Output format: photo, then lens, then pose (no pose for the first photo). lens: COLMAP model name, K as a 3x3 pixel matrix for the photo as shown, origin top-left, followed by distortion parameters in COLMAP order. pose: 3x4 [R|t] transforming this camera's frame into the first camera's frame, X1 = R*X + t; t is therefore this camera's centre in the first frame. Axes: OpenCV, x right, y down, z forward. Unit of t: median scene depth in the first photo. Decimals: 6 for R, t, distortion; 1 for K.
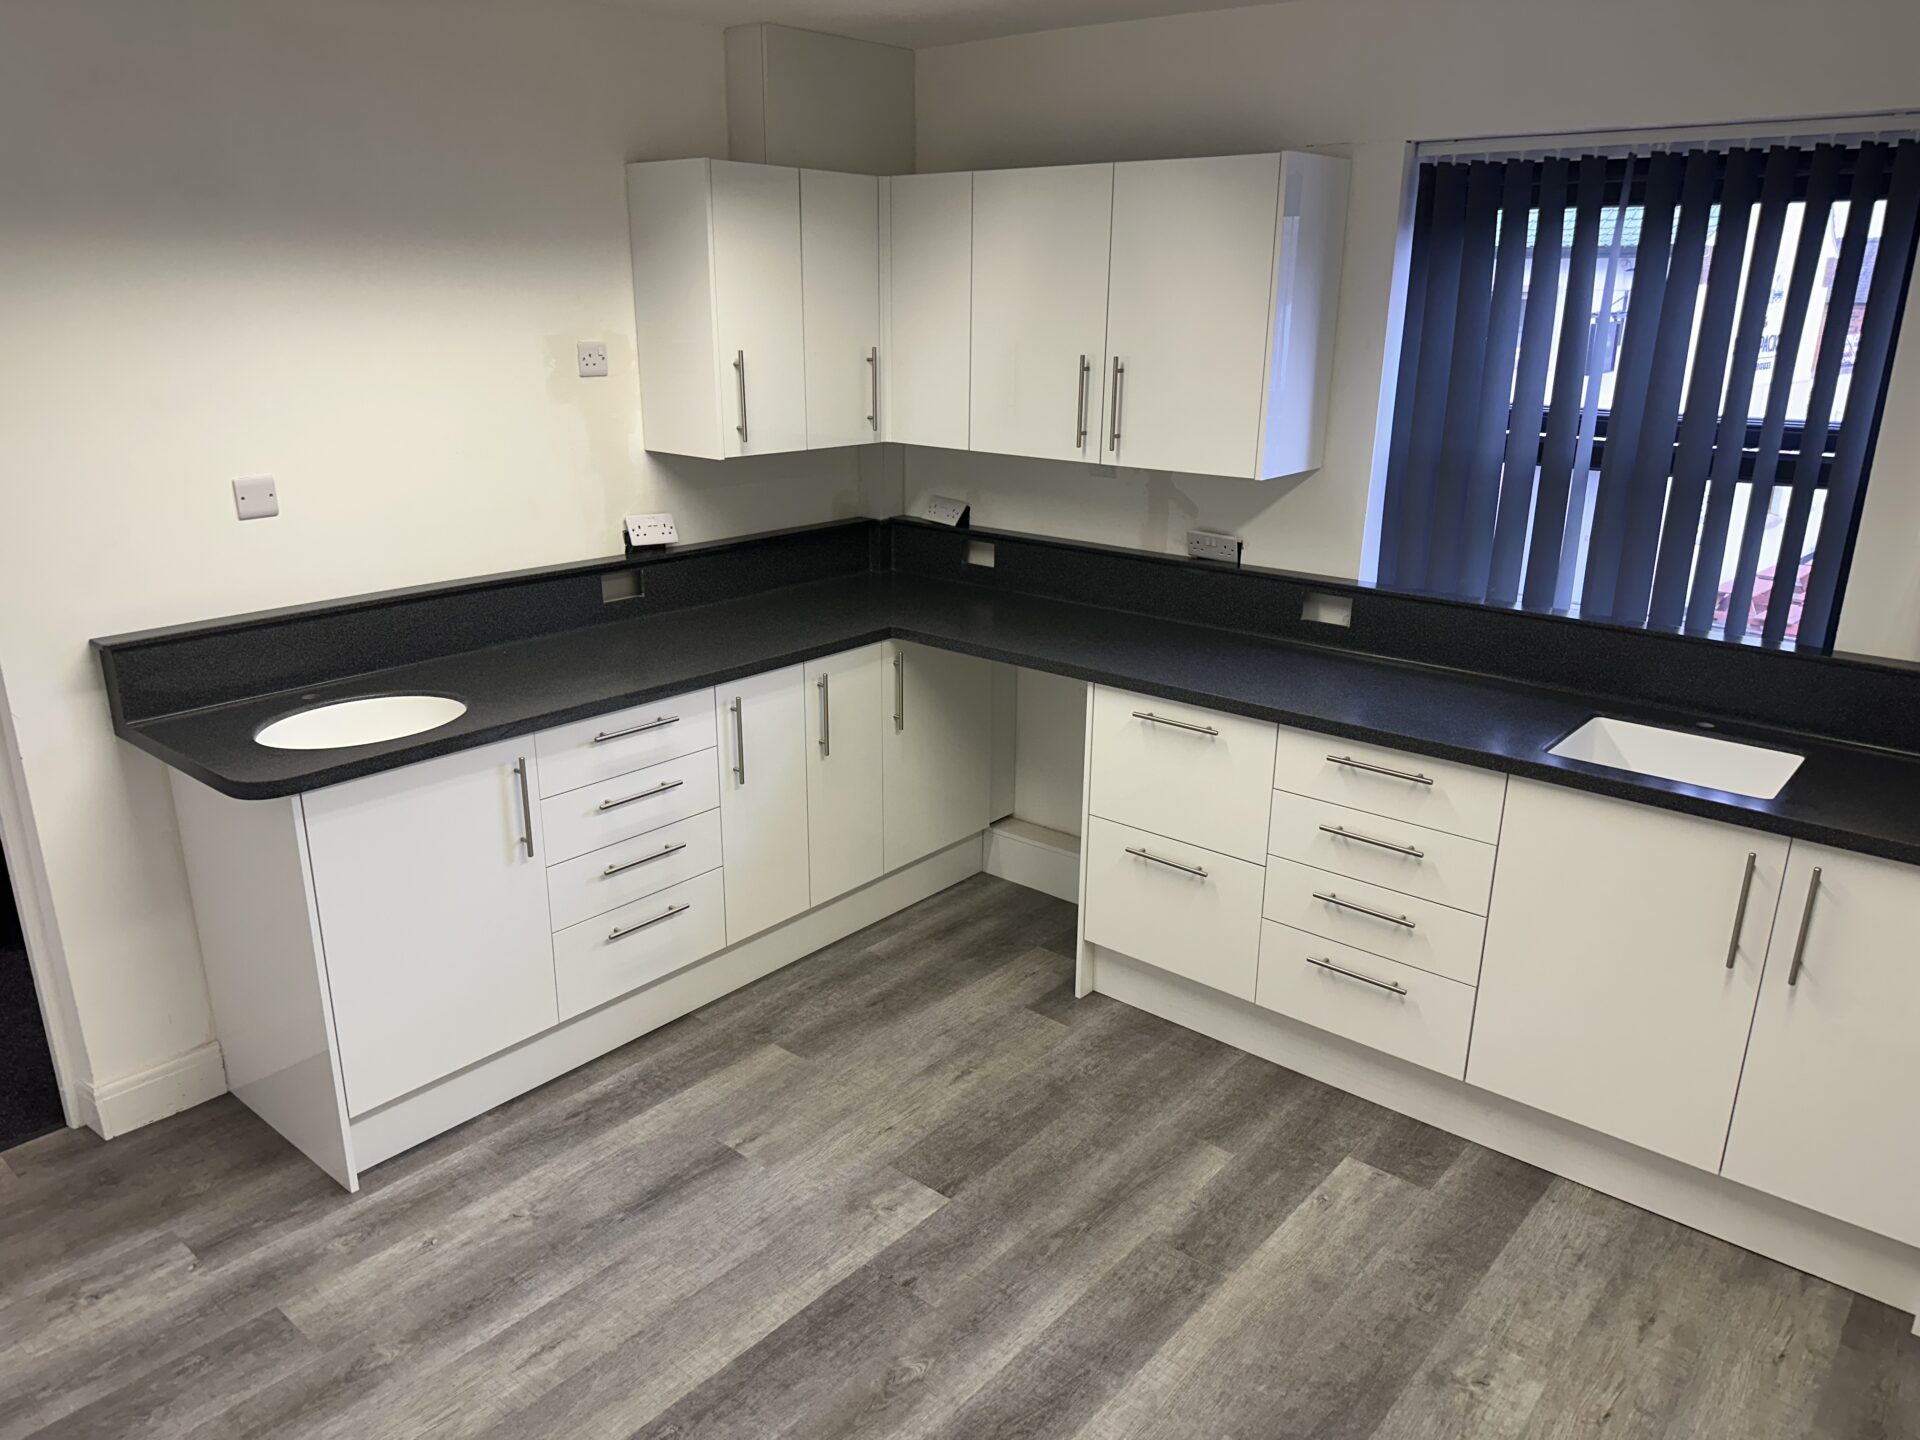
lens RADIAL K [[1315.7, 0, 999.3], [0, 1315.7, 759.4], [0, 0, 1]] dist [0.091047, -0.140607]
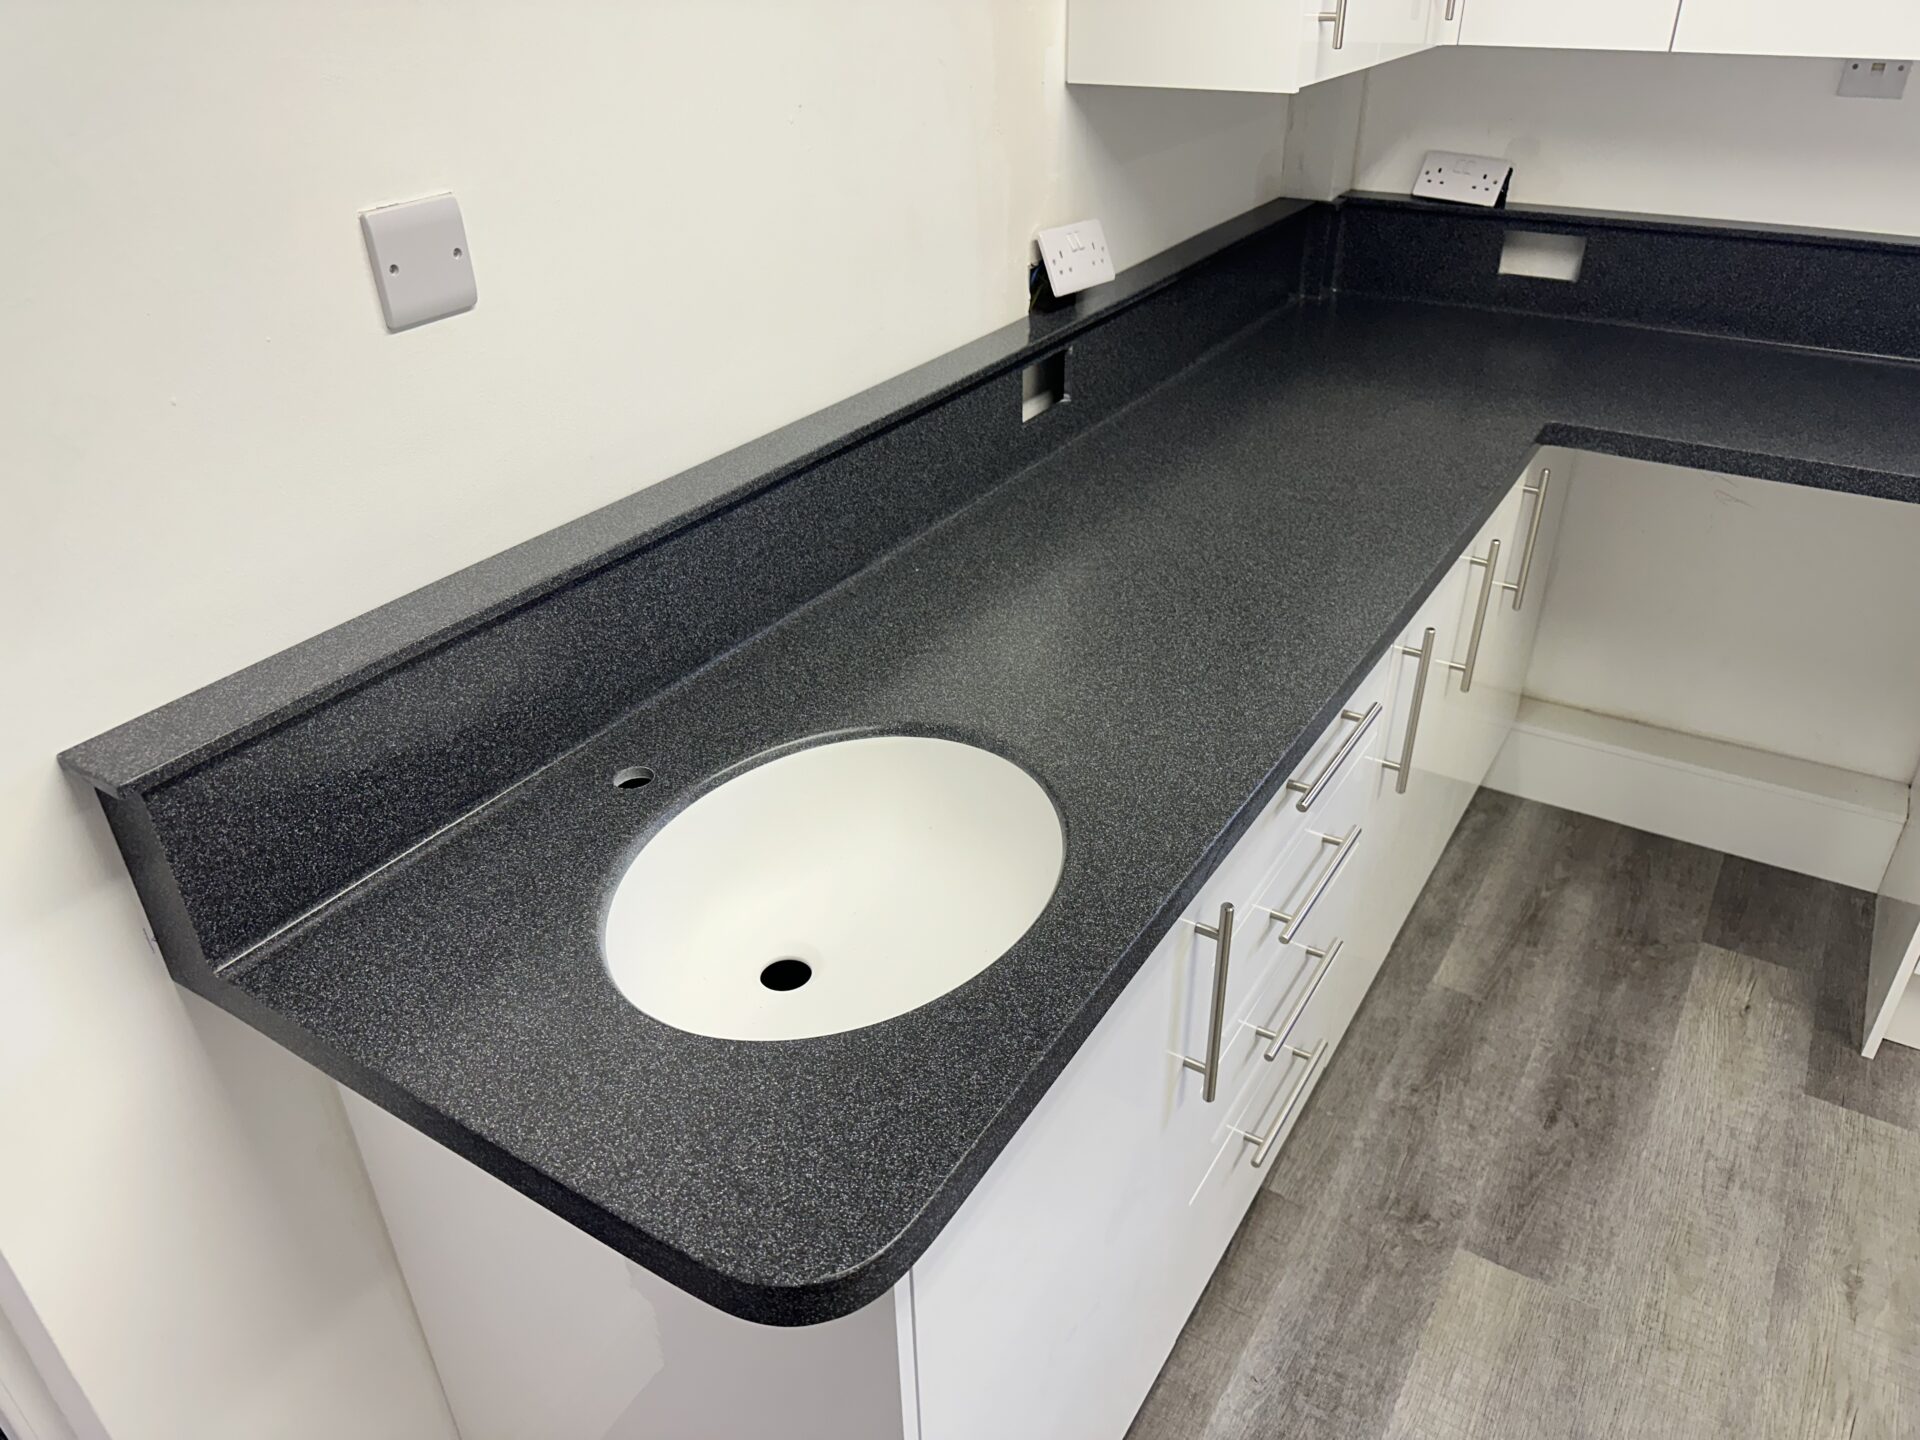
lens RADIAL K [[1337.7, 0, 986.9], [0, 1337.7, 734.2], [0, 0, 1]] dist [0.055433, -0.060045]
pose [[0.990651, -0.092213, 0.100537, -0.370774], [0.068146, 0.972917, 0.220882, -0.116520], [-0.118183, -0.211966, 0.970105, 0.493293]]
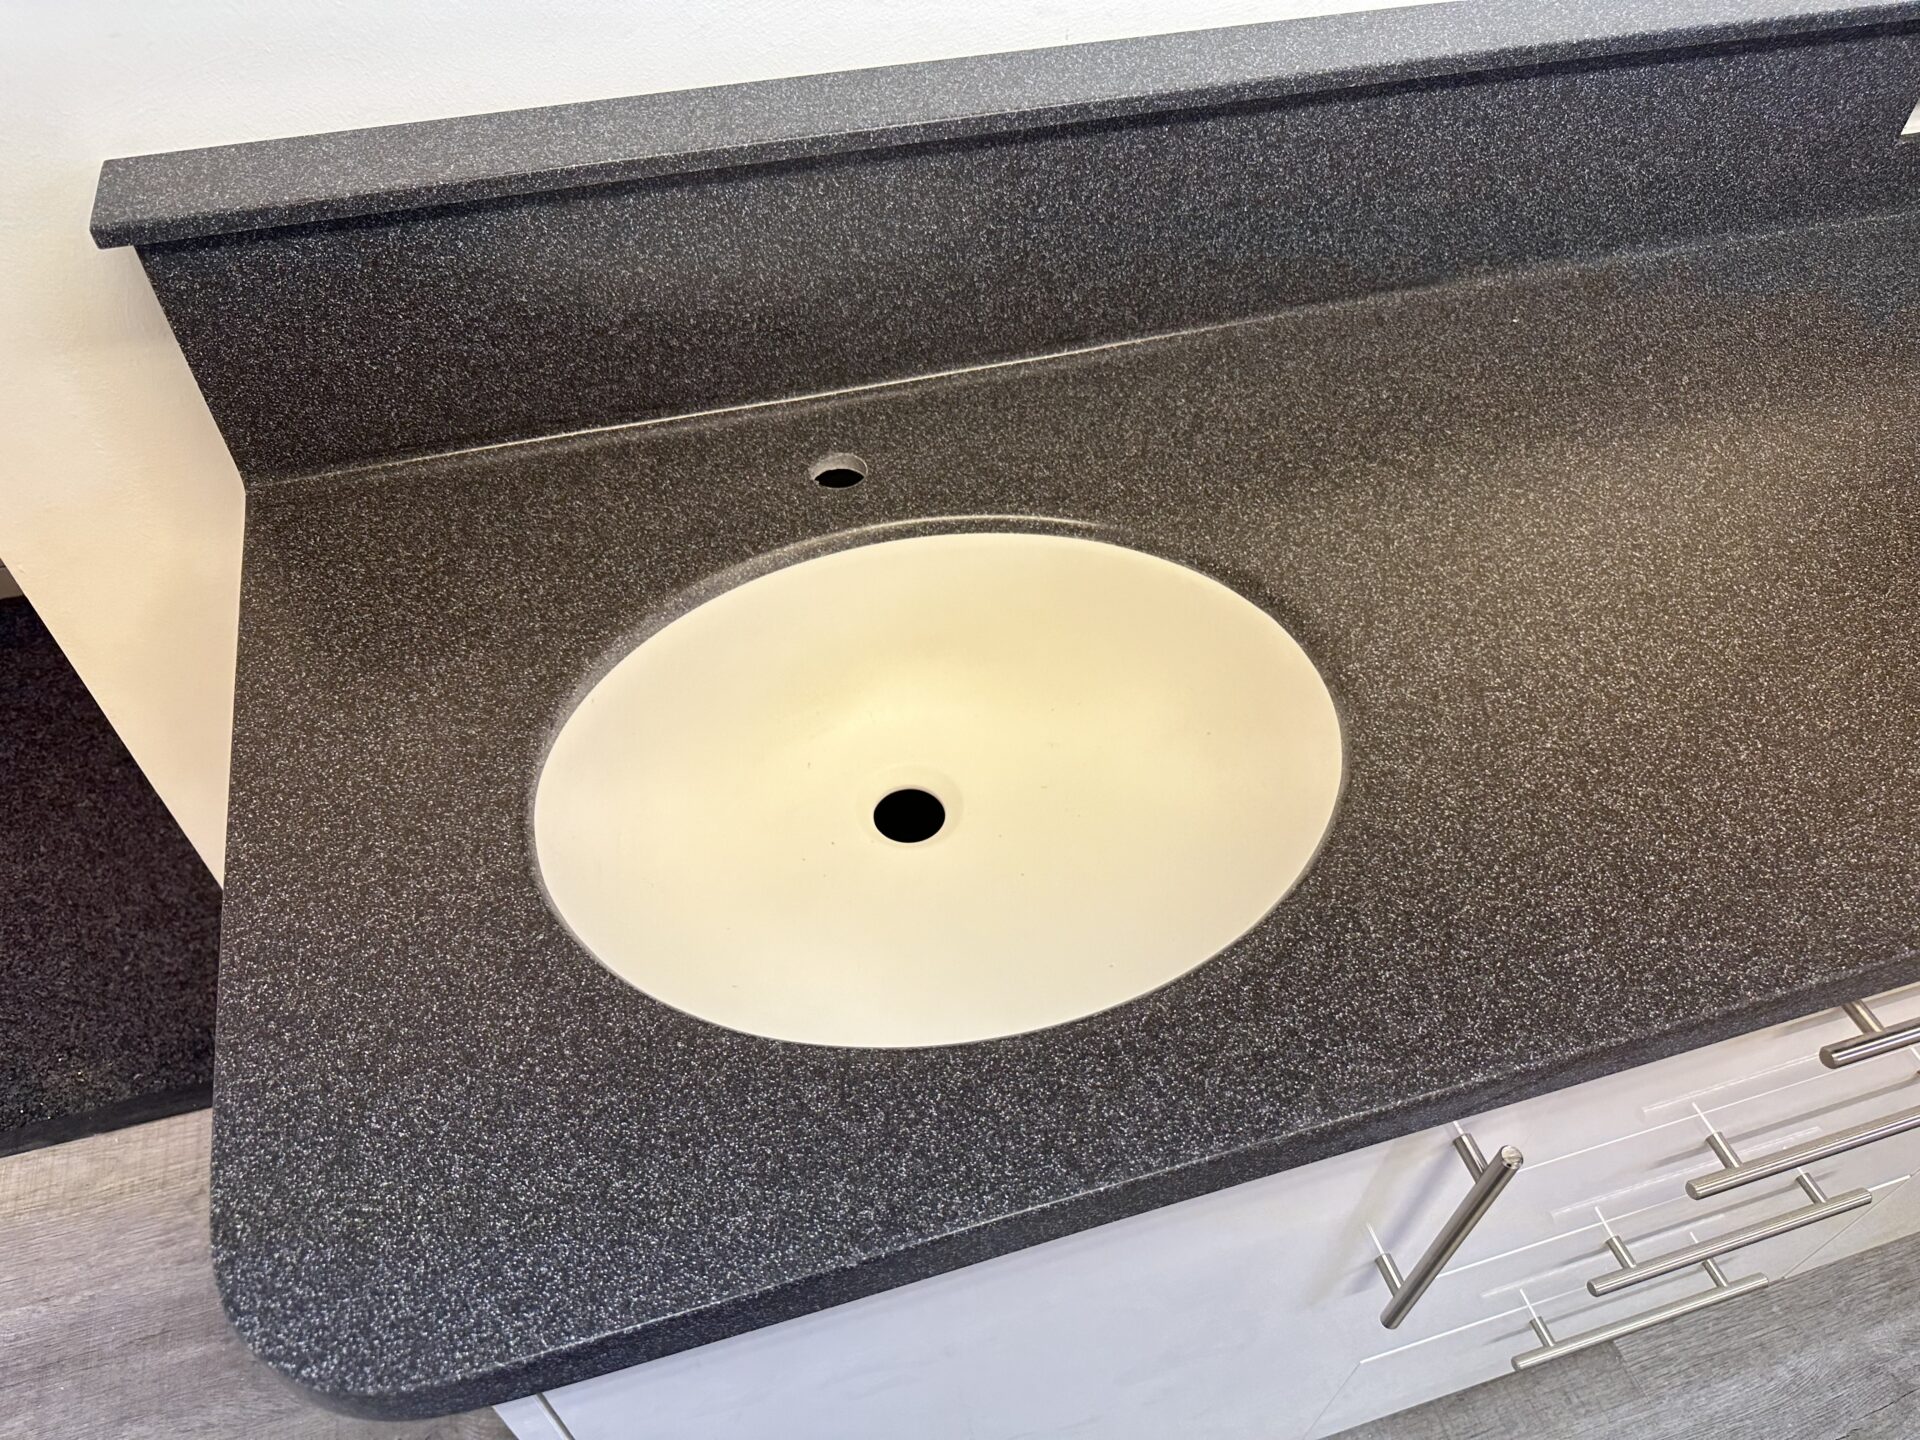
lens RADIAL K [[1449.4, 0, 960.0], [0, 1449.4, 720.0], [0, 0, 1]] dist [0.050938, -0.096892]
pose [[0.833139, 0.402610, -0.379189, -0.296279], [-0.181450, 0.846647, 0.500265, -0.130102], [0.522451, -0.347987, 0.778428, 0.627228]]
